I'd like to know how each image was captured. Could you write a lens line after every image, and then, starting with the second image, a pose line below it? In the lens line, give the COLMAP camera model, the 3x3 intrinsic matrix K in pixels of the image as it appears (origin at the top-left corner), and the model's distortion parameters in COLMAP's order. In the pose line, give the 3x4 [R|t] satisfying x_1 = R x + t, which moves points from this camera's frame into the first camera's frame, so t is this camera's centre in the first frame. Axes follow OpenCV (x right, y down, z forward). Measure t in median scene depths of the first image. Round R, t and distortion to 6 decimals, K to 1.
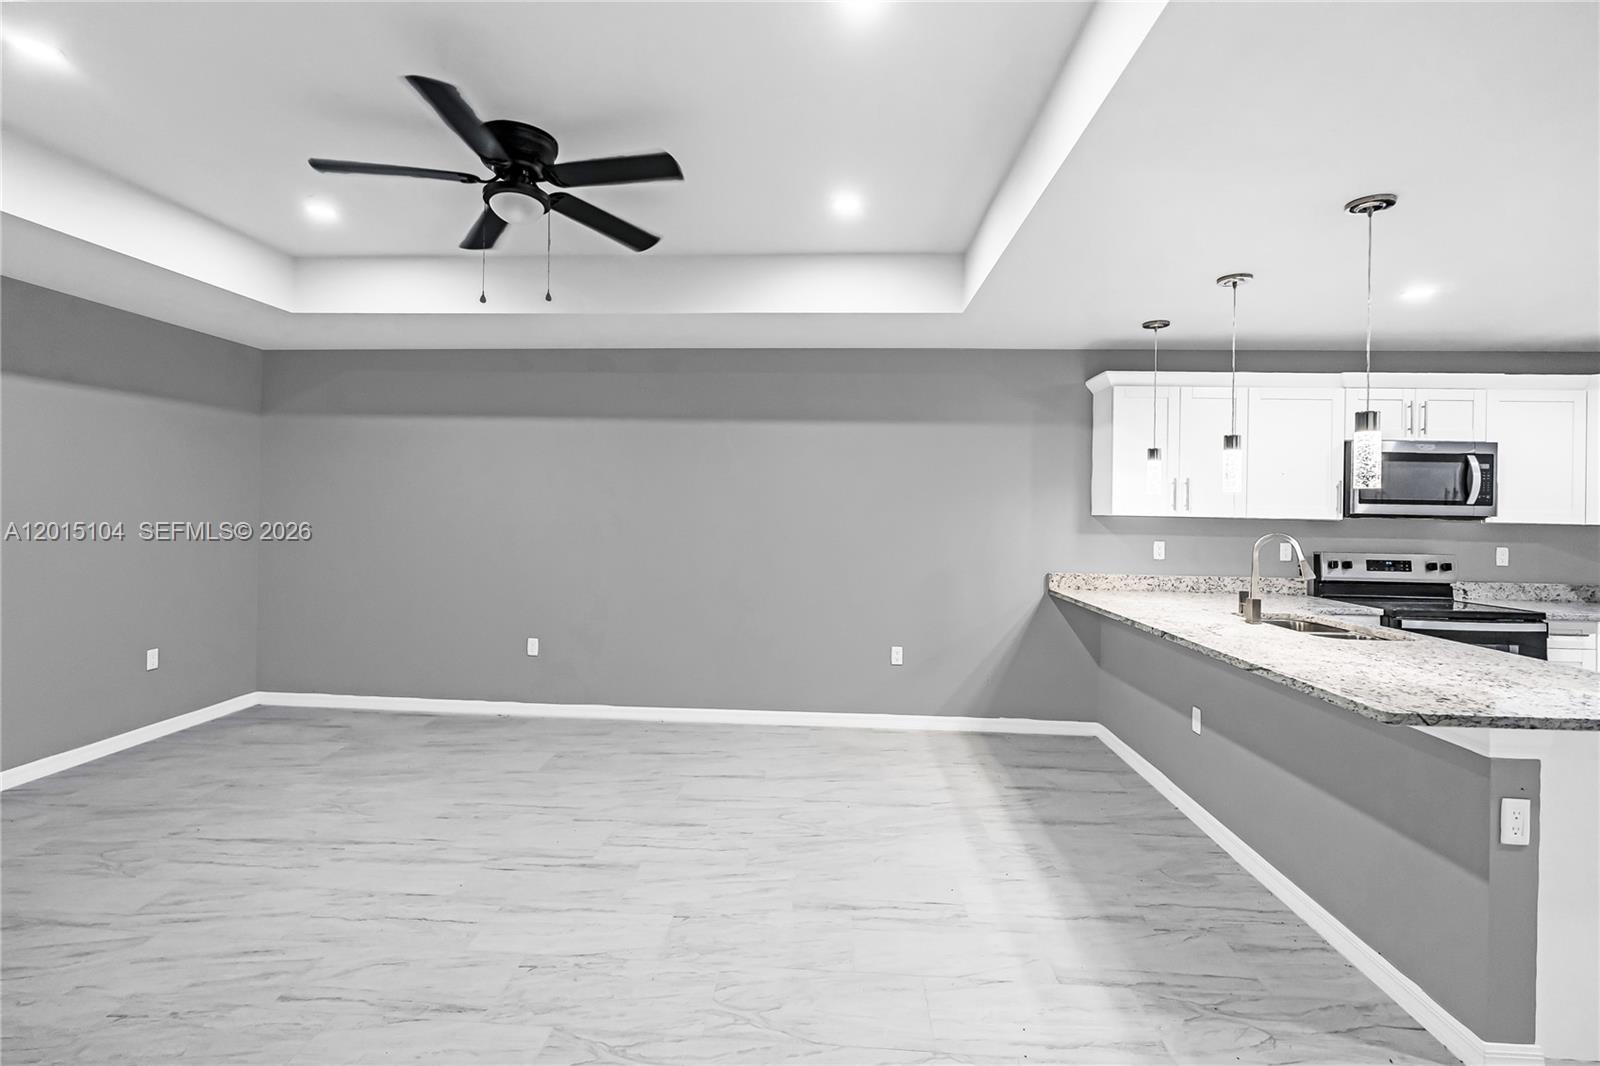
lens RADIAL K [[727.9, 0, 790.8], [0, 727.9, 506.0], [0, 0, 1]] dist [-0.000727, -0.000315]
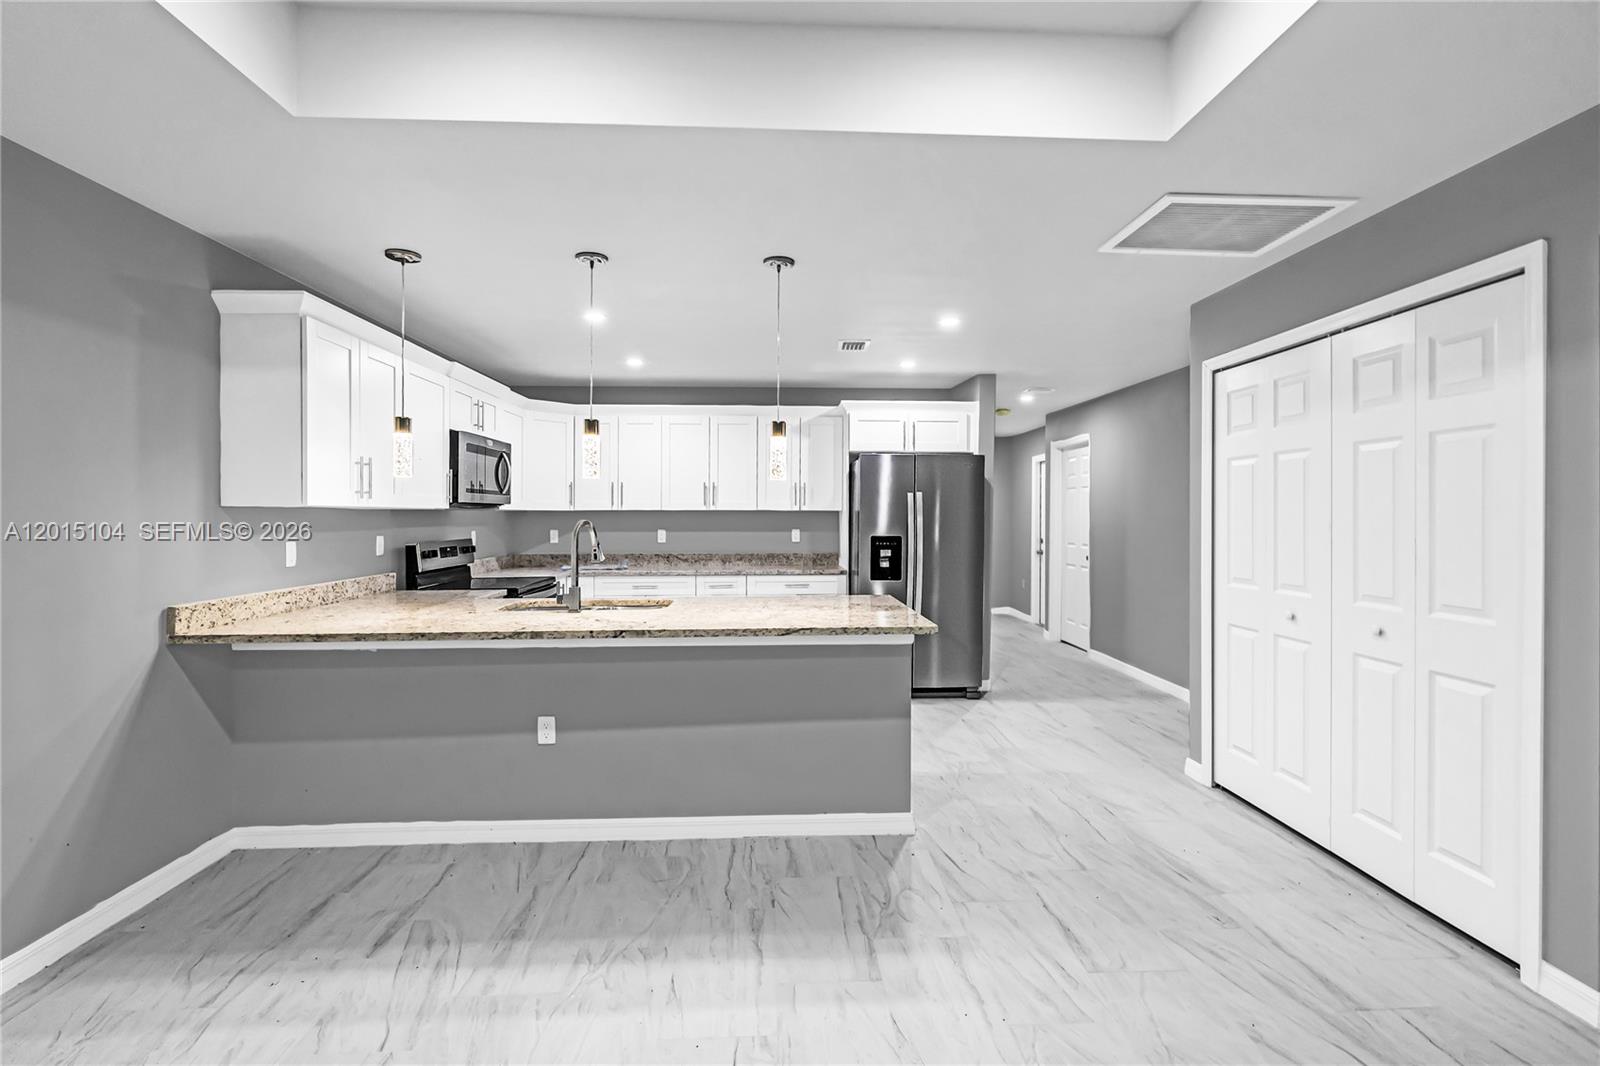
lens RADIAL K [[726.3, 0, 808.3], [0, 726.3, 512.6], [0, 0, 1]] dist [-0.001728, -0.000145]
pose [[-0.112855, -0.015424, 0.993492, -0.340746], [-0.002333, 0.999881, 0.015258, 0.009262], [-0.993609, -0.000596, -0.112877, 0.715970]]
